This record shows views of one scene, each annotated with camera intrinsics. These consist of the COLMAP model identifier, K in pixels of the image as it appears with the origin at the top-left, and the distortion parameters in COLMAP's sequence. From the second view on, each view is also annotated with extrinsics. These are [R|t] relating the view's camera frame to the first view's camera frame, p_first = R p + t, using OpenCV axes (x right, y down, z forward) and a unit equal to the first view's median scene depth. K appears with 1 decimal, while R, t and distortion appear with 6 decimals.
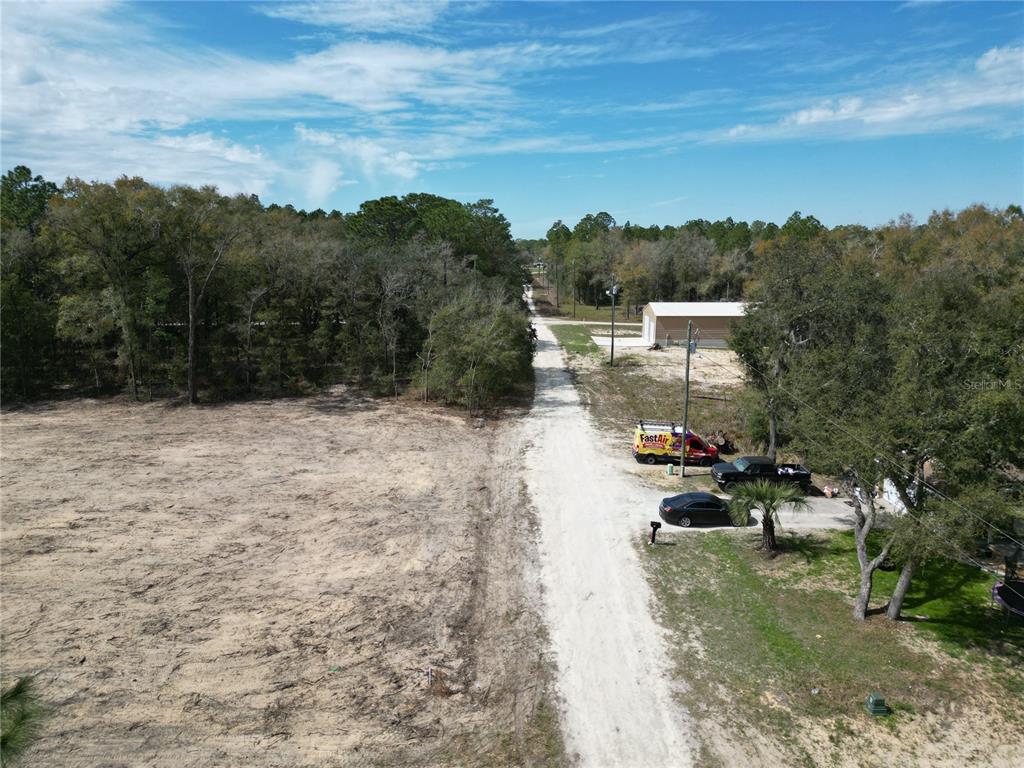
lens RADIAL K [[714.0, 0, 511.7], [0, 714.0, 386.5], [0, 0, 1]] dist [0.070679, -0.070193]
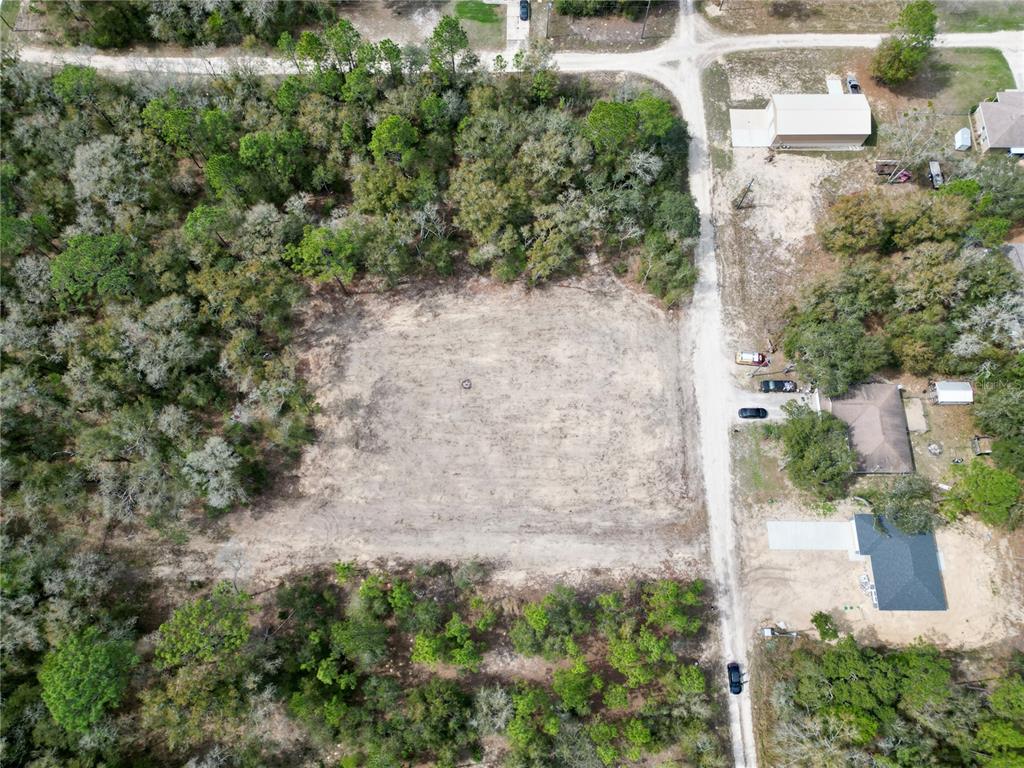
lens RADIAL K [[714.0, 0, 511.7], [0, 714.0, 386.5], [0, 0, 1]] dist [0.070679, -0.070193]
pose [[0.999927, 0.010992, 0.005007, -1.157974], [-0.009810, 0.497194, 0.867584, -3.740282], [0.007047, -0.867570, 0.497266, -0.700731]]
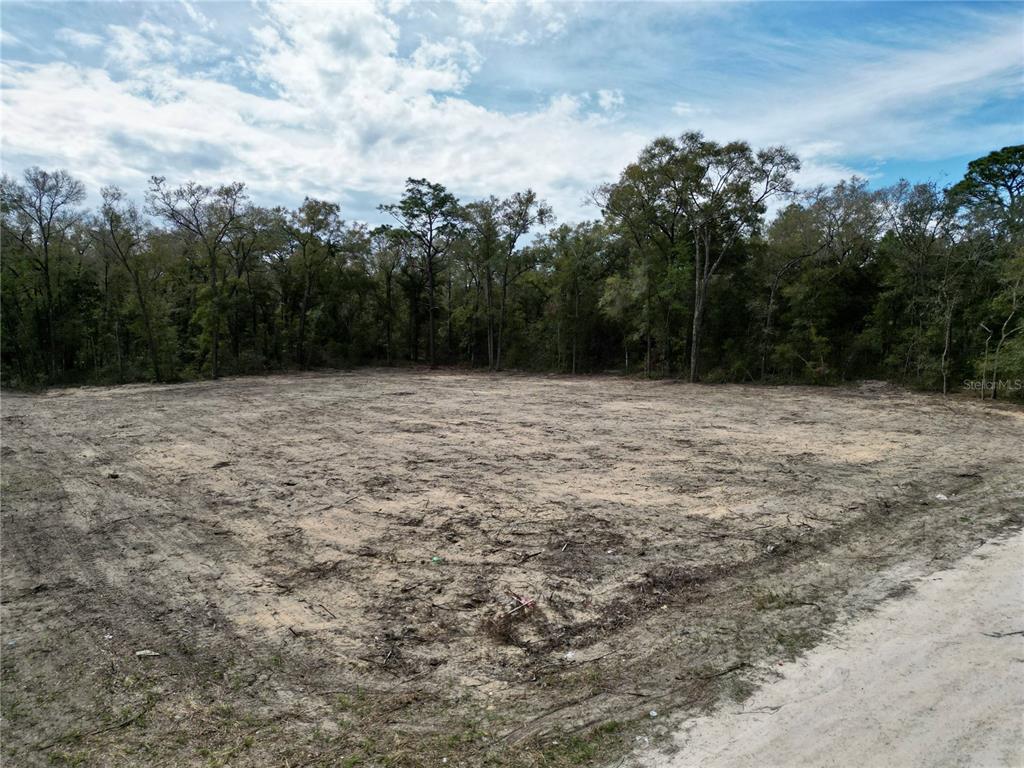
lens RADIAL K [[714.0, 0, 511.7], [0, 714.0, 386.5], [0, 0, 1]] dist [0.070679, -0.070193]
pose [[0.625890, 0.053067, -0.778104, 0.265242], [-0.147908, 0.987653, -0.051616, 0.245072], [0.765758, 0.147393, 0.626012, 0.588150]]
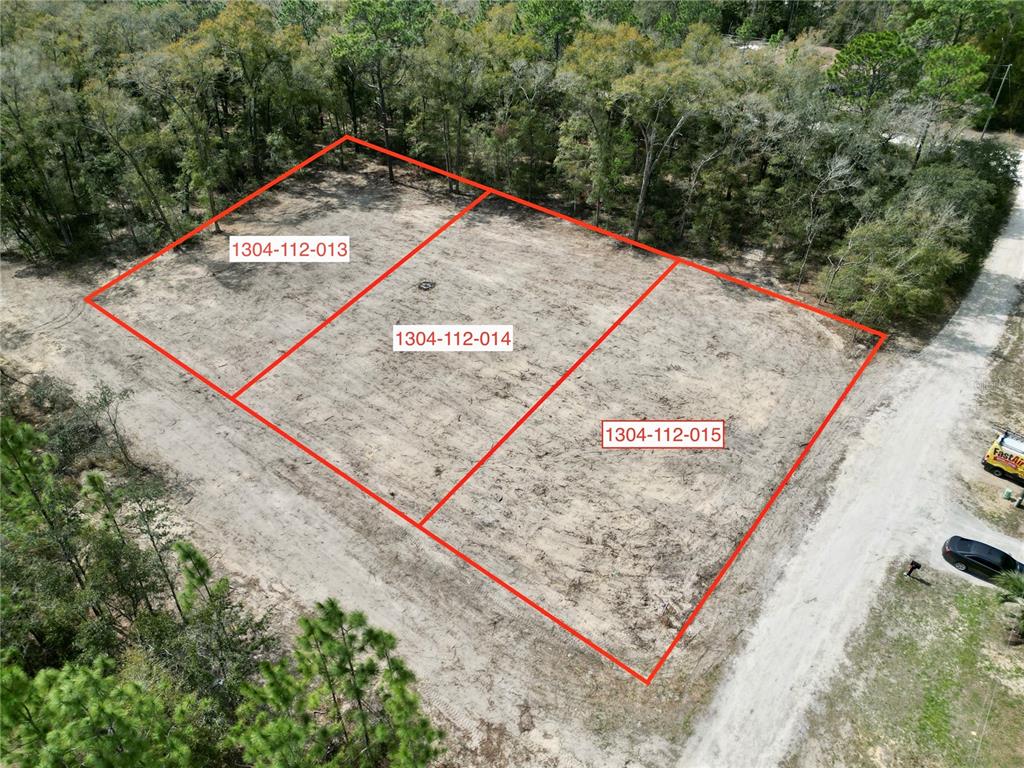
lens RADIAL K [[714.0, 0, 511.7], [0, 714.0, 386.5], [0, 0, 1]] dist [0.070679, -0.070193]
pose [[0.783206, 0.363948, -0.504114, 0.226529], [-0.123368, 0.885625, 0.447714, -0.649741], [0.609401, -0.288461, 0.738527, -0.225604]]
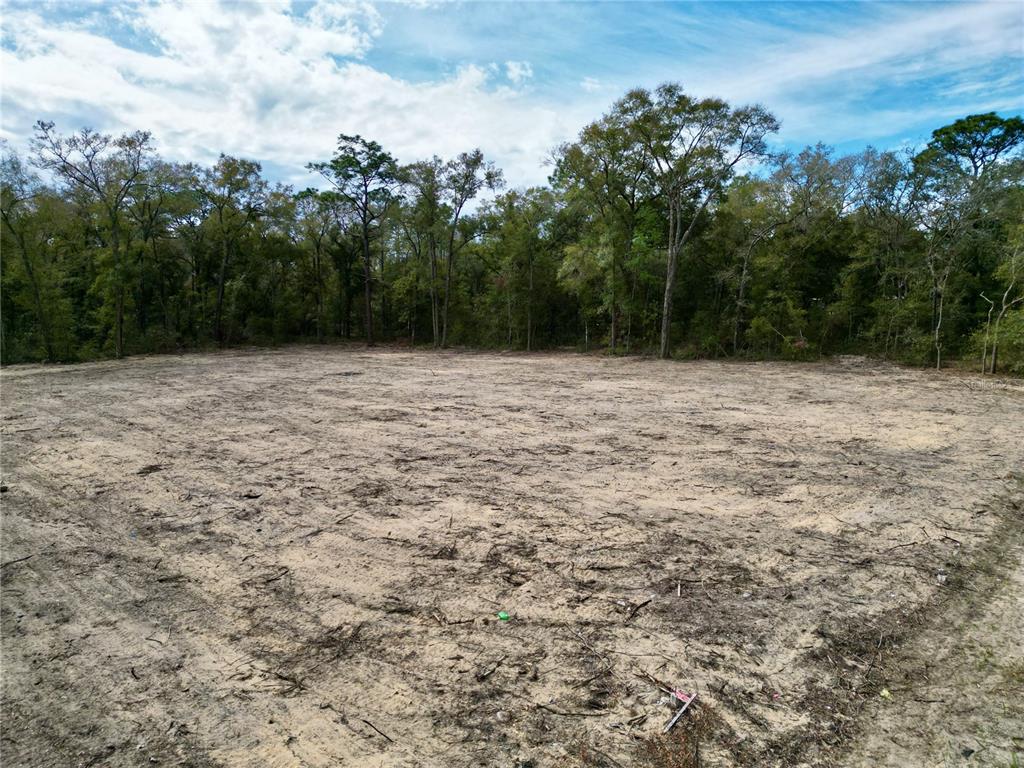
lens RADIAL K [[714.0, 0, 511.7], [0, 714.0, 386.5], [0, 0, 1]] dist [0.070679, -0.070193]
pose [[0.710689, 0.069915, -0.700023, 0.053780], [-0.133600, 0.990355, -0.036723, 0.249290], [0.690704, 0.119622, 0.713175, 0.626694]]
